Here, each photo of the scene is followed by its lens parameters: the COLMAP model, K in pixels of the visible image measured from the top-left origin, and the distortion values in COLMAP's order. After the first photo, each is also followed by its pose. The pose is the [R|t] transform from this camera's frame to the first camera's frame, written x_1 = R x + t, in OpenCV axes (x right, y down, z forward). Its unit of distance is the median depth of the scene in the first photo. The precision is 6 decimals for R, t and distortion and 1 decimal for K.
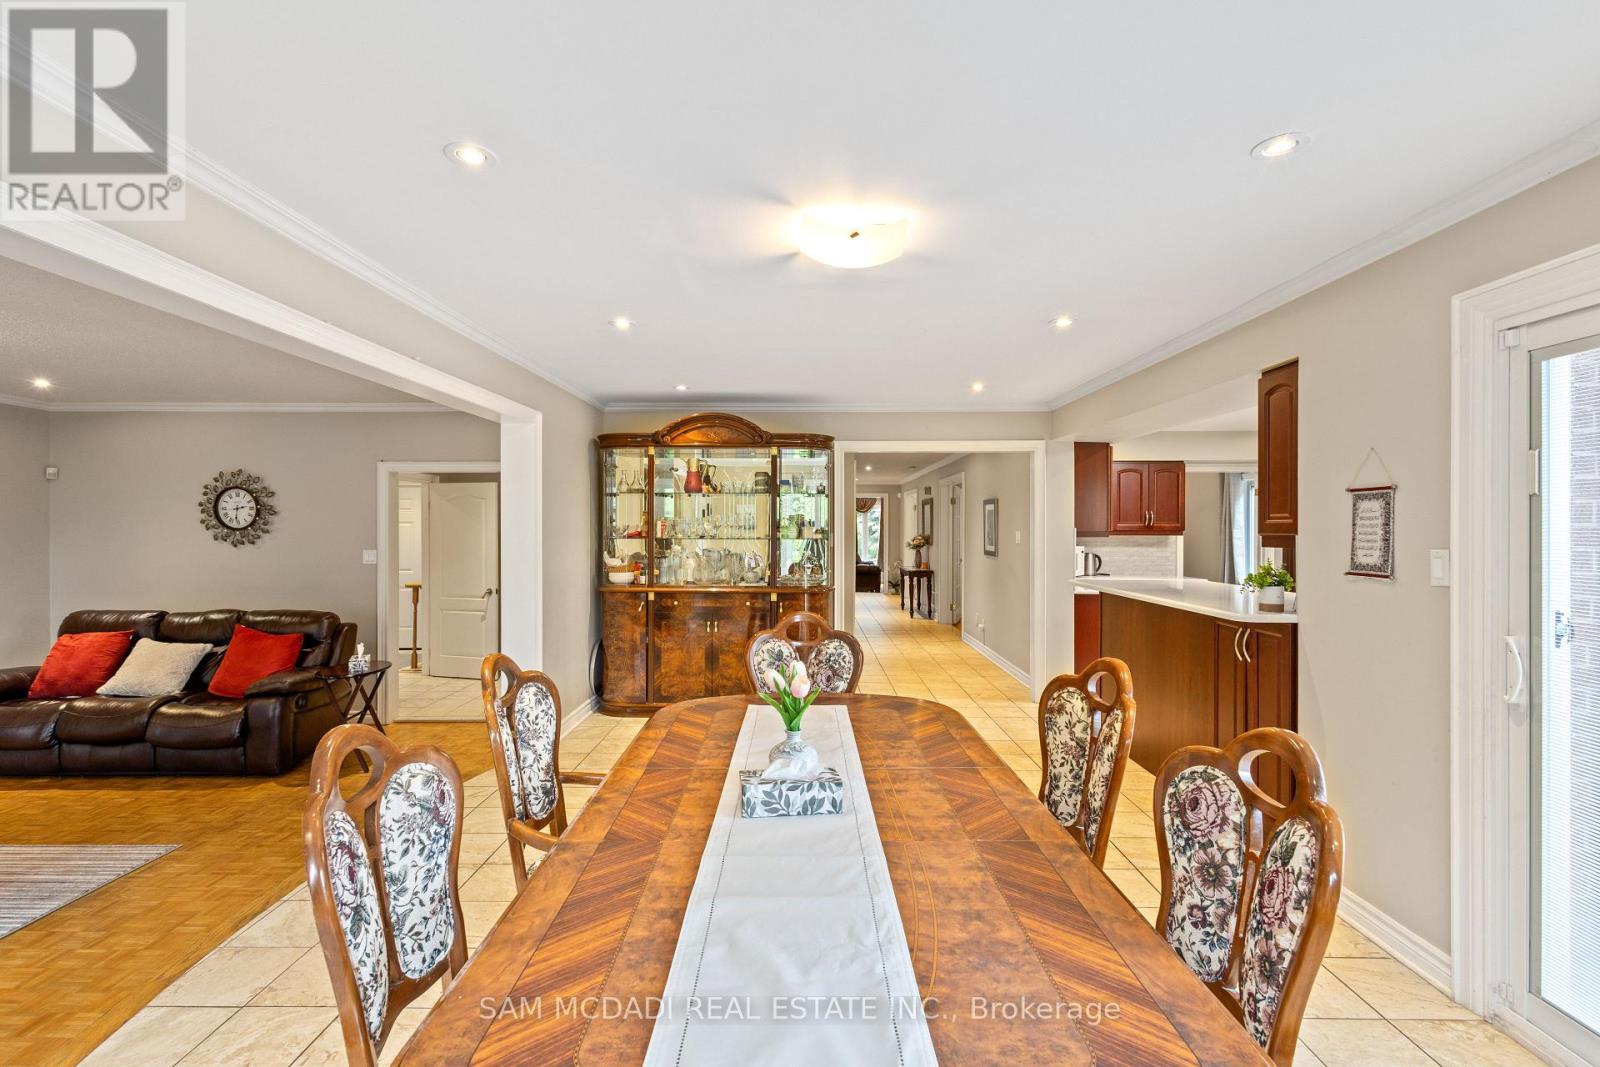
lens RADIAL K [[751.1, 0, 795.2], [0, 751.1, 531.0], [0, 0, 1]] dist [0.000038, 0.000229]
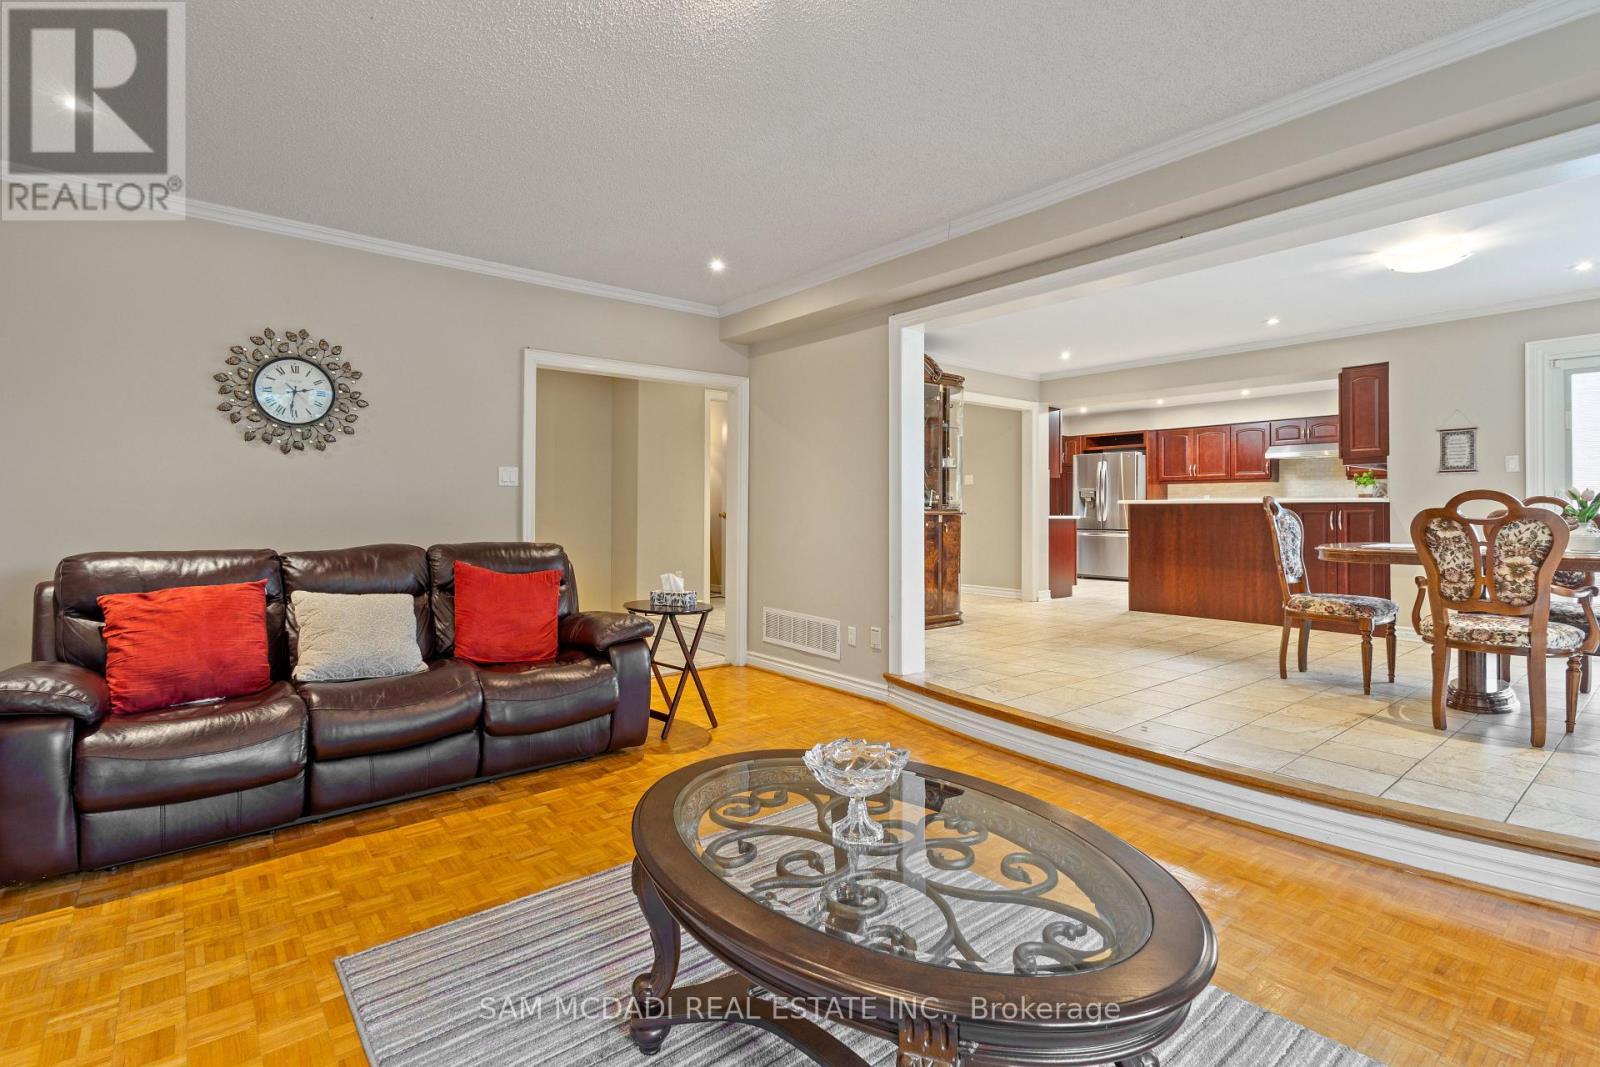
lens RADIAL K [[751.1, 0, 799.1], [0, 751.1, 520.3], [0, 0, 1]] dist [0.000038, 0.000229]
pose [[0.760682, -0.008017, 0.649075, -0.830755], [0.002920, 0.999956, 0.008928, 0.072074], [-0.649118, -0.004896, 0.760672, 0.255765]]
